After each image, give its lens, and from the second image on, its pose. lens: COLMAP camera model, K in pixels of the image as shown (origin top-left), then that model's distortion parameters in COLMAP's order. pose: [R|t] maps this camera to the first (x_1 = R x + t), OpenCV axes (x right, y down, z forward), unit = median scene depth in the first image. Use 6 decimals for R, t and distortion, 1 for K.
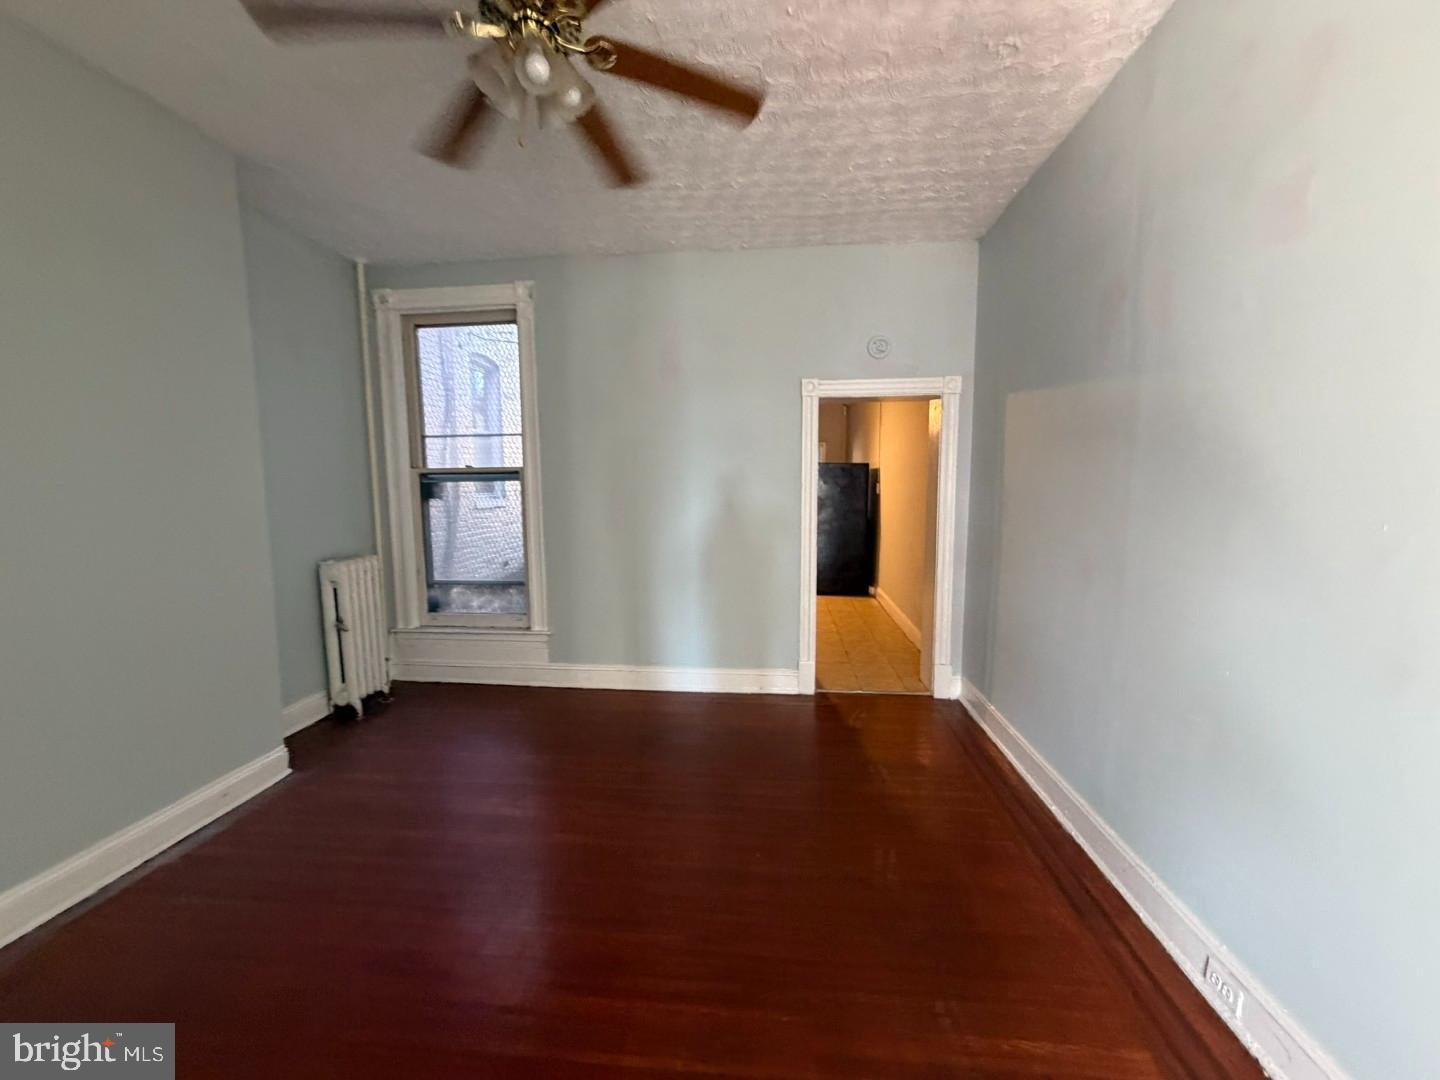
lens RADIAL K [[573.6, 0, 716.4], [0, 573.6, 540.0], [0, 0, 1]] dist [-0.002945, 0.000519]
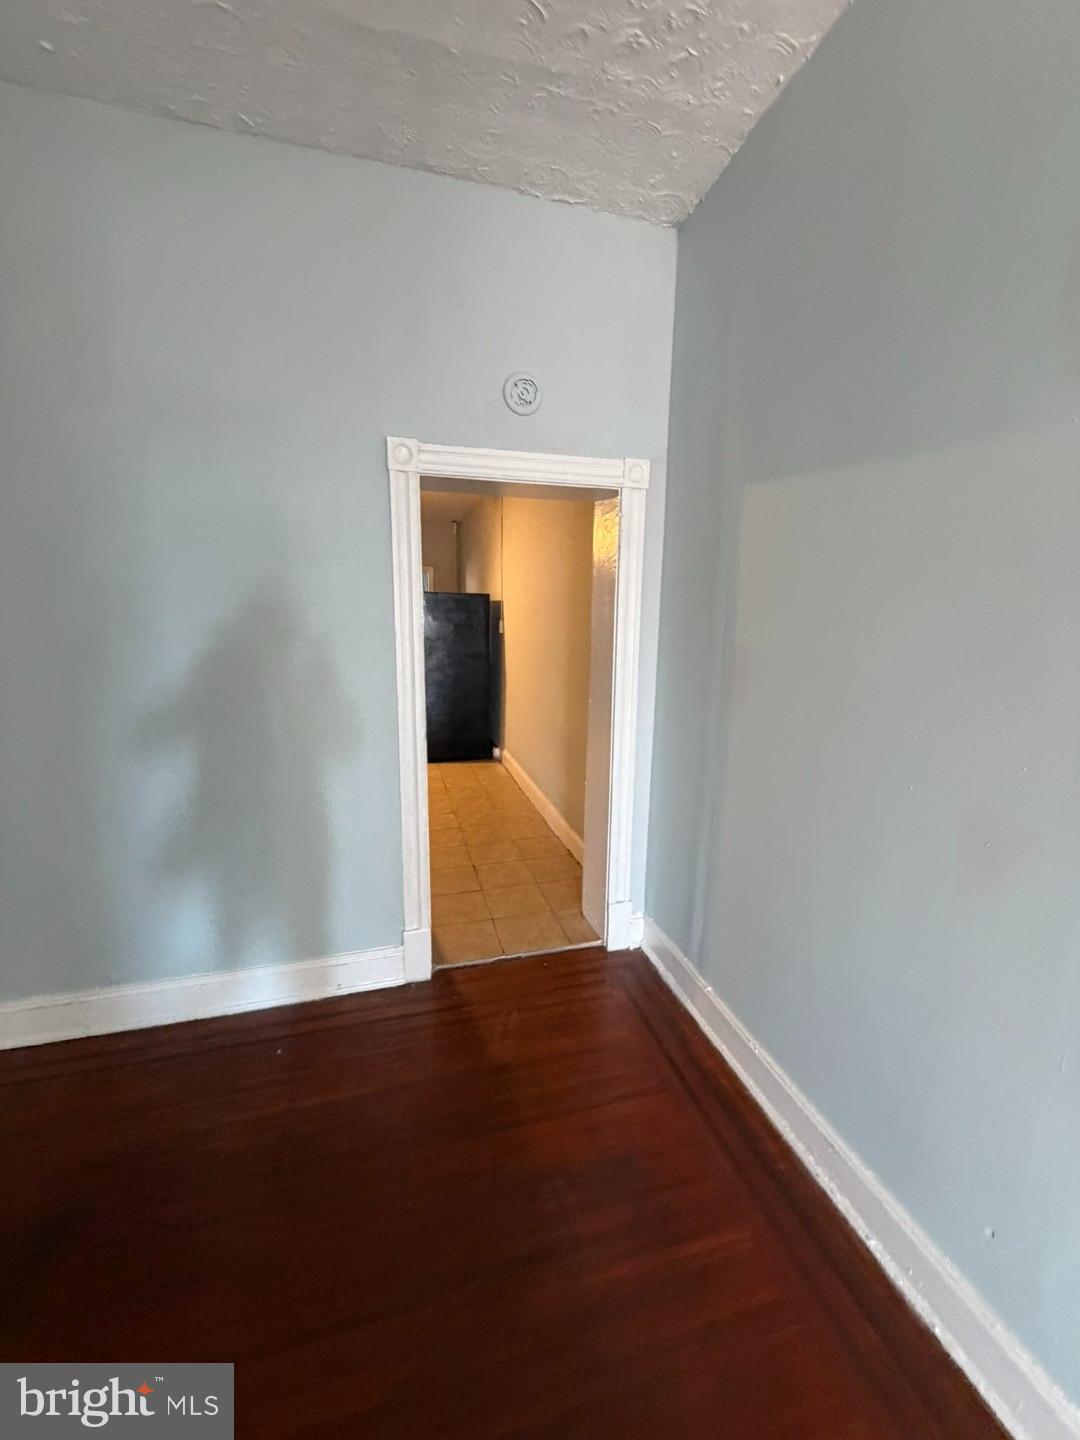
lens RADIAL K [[573.6, 0, 541.0], [0, 573.6, 717.4], [0, 0, 1]] dist [-0.002945, 0.000519]
pose [[0.931982, -0.051247, 0.358865, 0.072371], [0.020183, 0.995757, 0.089780, -0.059981], [-0.361943, -0.076430, 0.929062, 0.400168]]
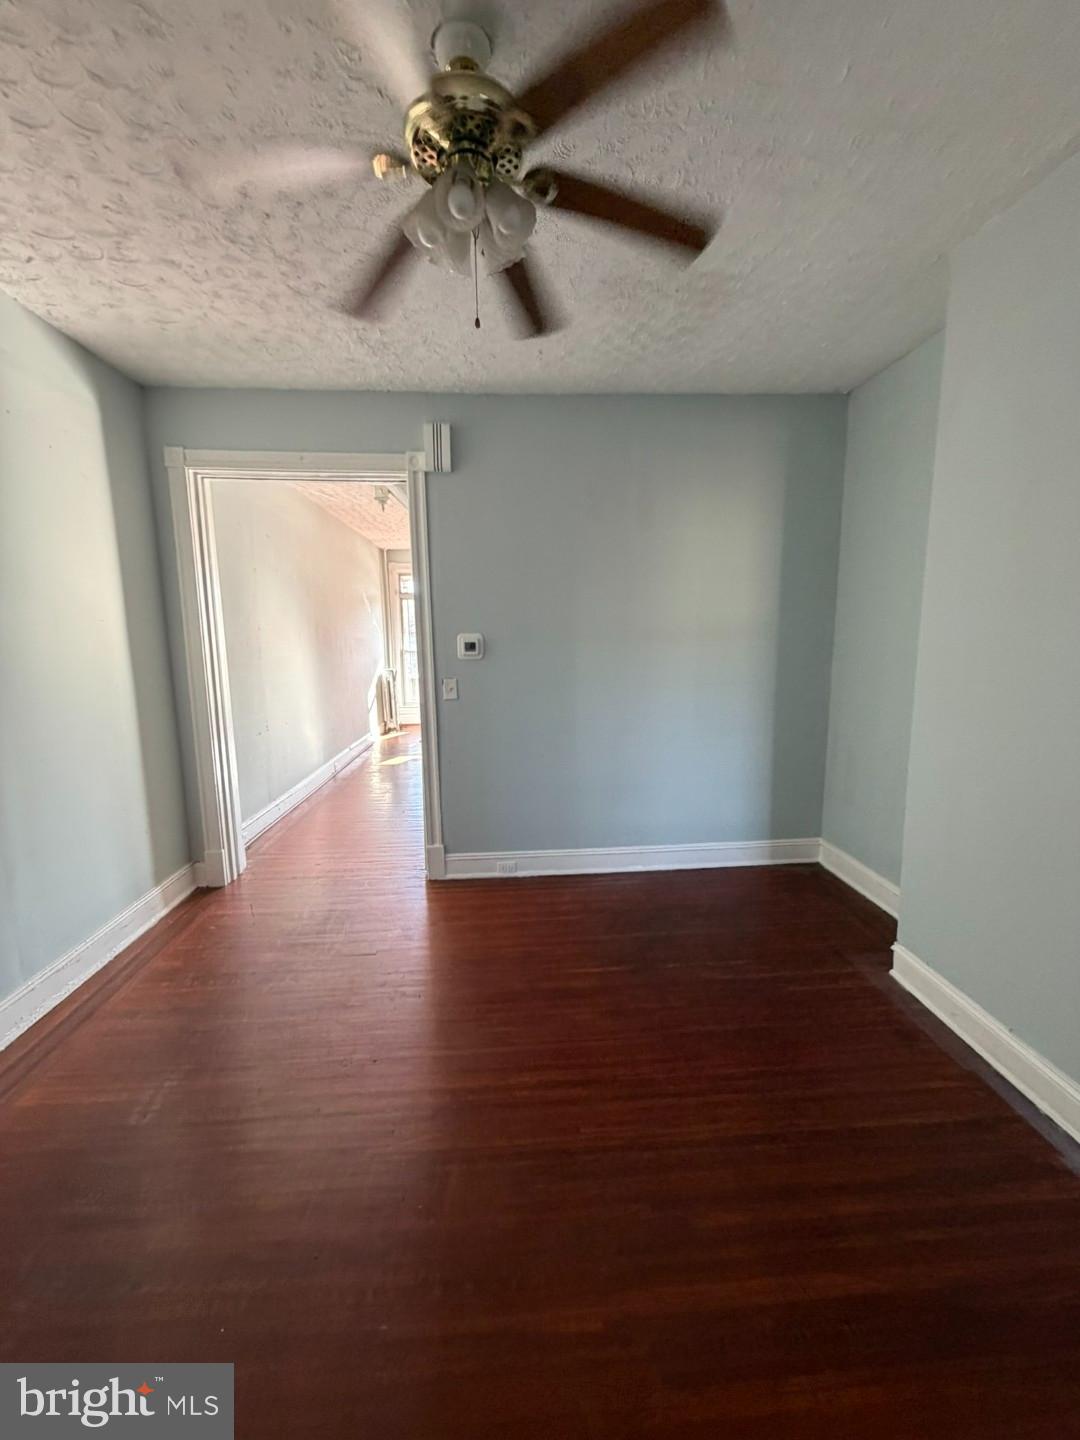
lens RADIAL K [[573.6, 0, 541.0], [0, 573.6, 717.4], [0, 0, 1]] dist [-0.002945, 0.000519]
pose [[-0.986676, 0.040358, -0.157613, -0.101371], [0.000410, 0.969360, 0.245643, -0.104654], [0.162698, 0.242305, -0.956461, 0.820691]]
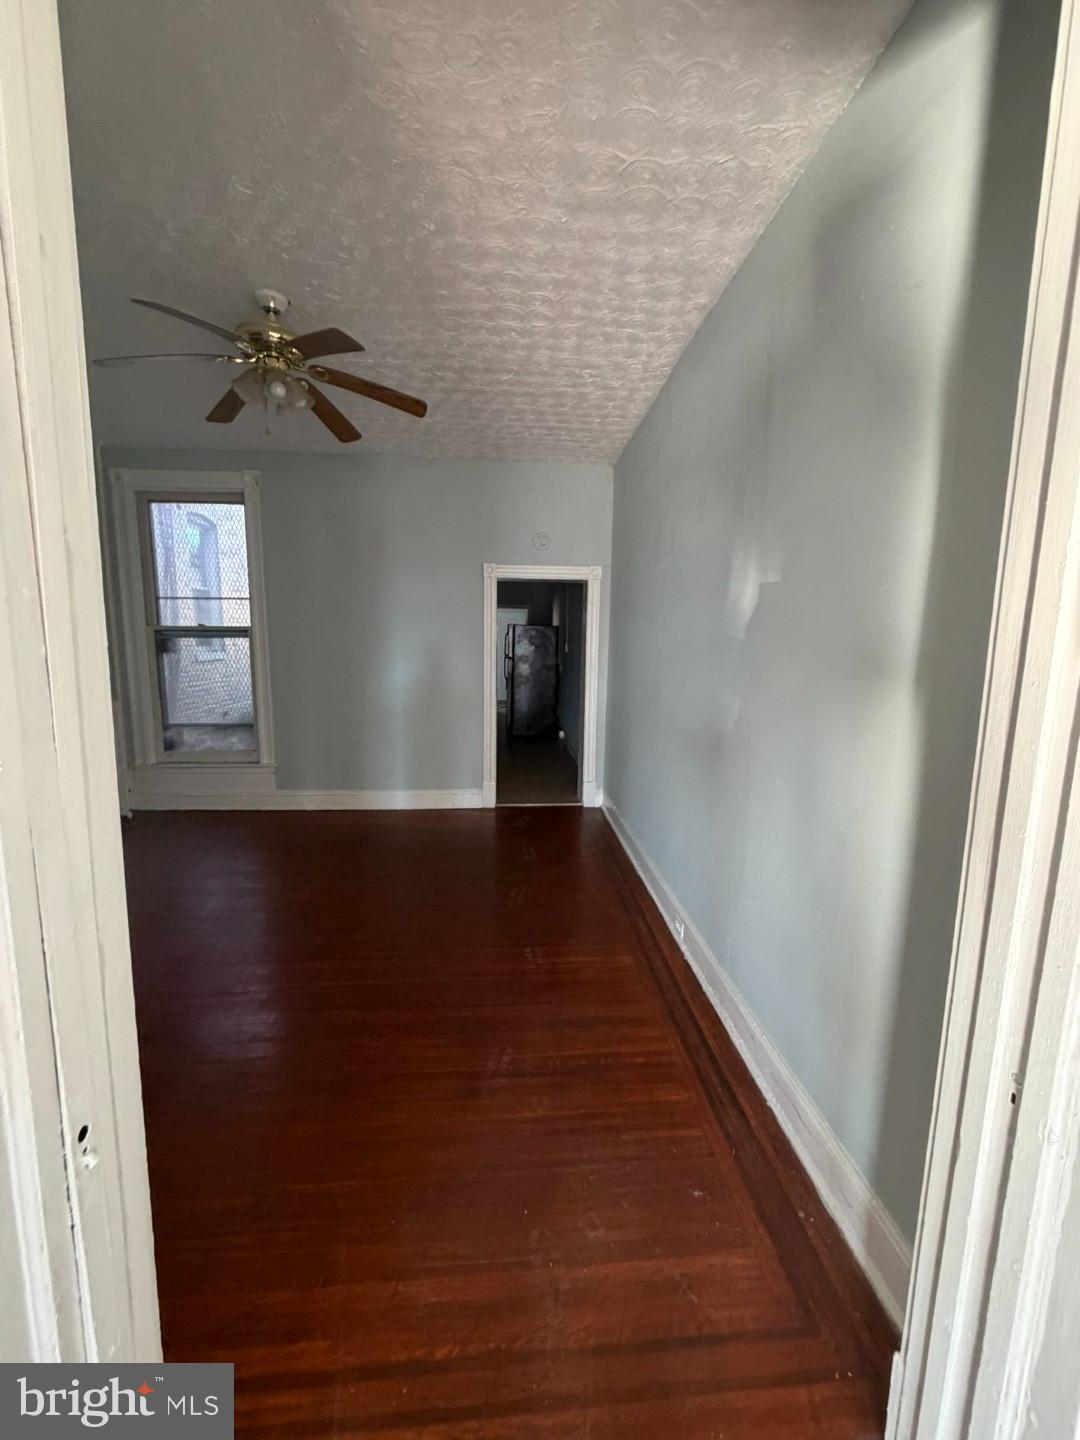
lens RADIAL K [[573.6, 0, 541.0], [0, 573.6, 717.4], [0, 0, 1]] dist [-0.002945, 0.000519]
pose [[0.985537, -0.004583, 0.169397, 0.053226], [-0.001728, 0.999311, 0.037088, 0.016189], [-0.169450, -0.036844, 0.984850, -0.282976]]
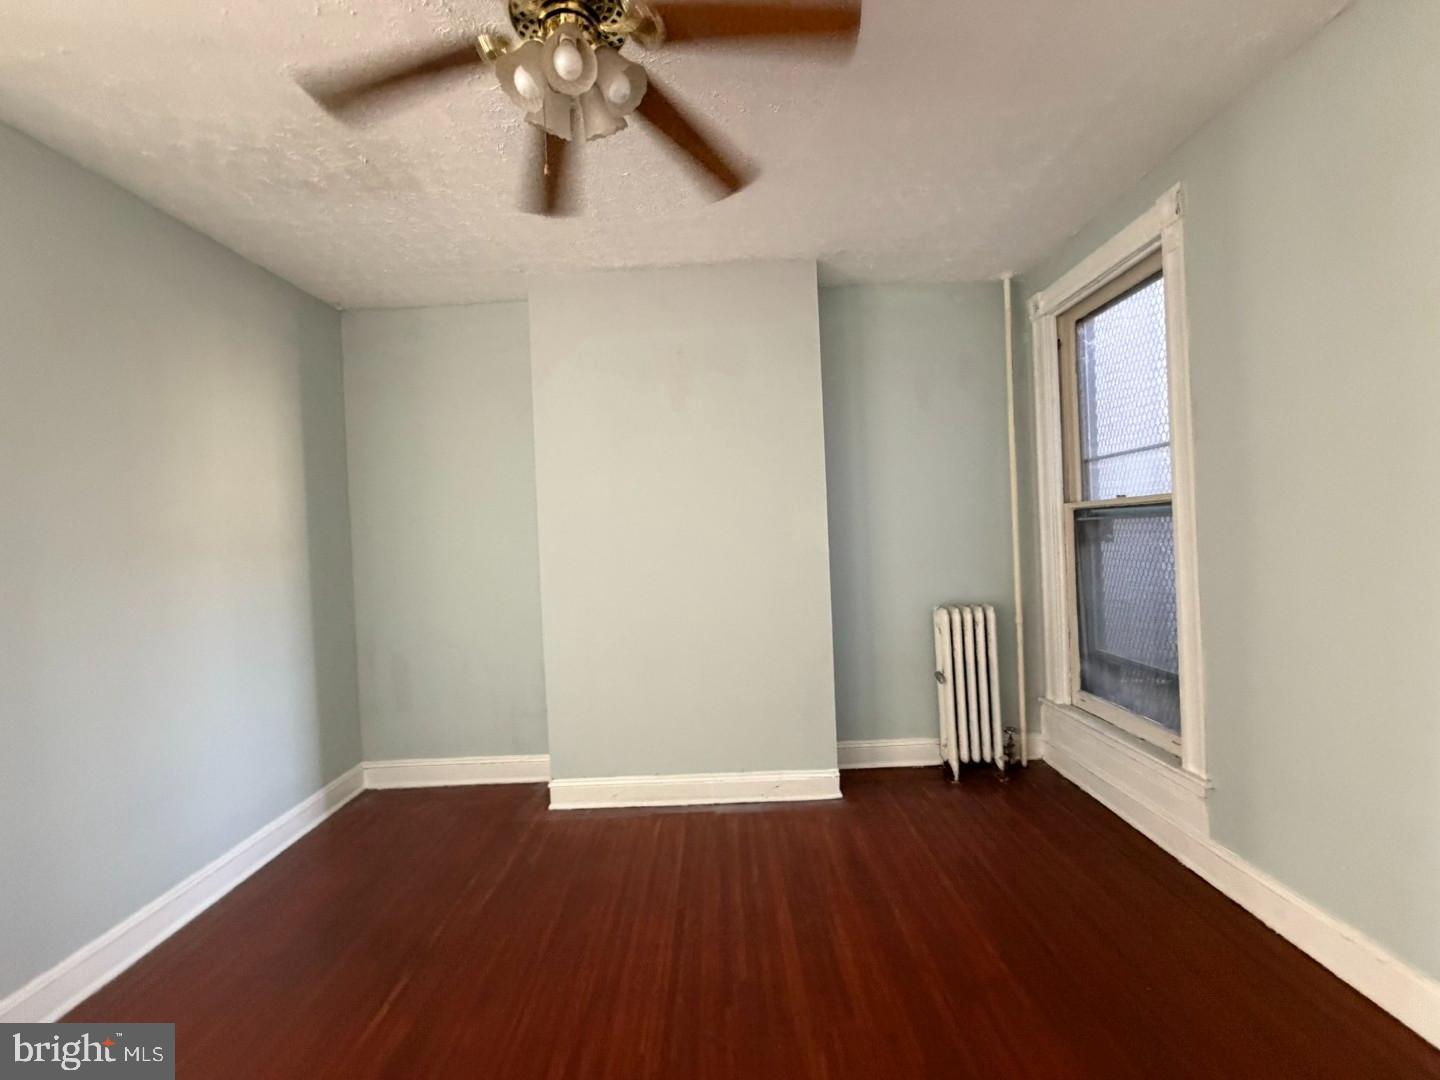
lens RADIAL K [[573.6, 0, 716.4], [0, 573.6, 540.0], [0, 0, 1]] dist [-0.002945, 0.000519]
pose [[0.095946, 0.019157, -0.995202, 0.222494], [-0.057764, 0.998237, 0.013646, -0.059566], [0.993709, 0.056178, 0.096884, 0.465153]]
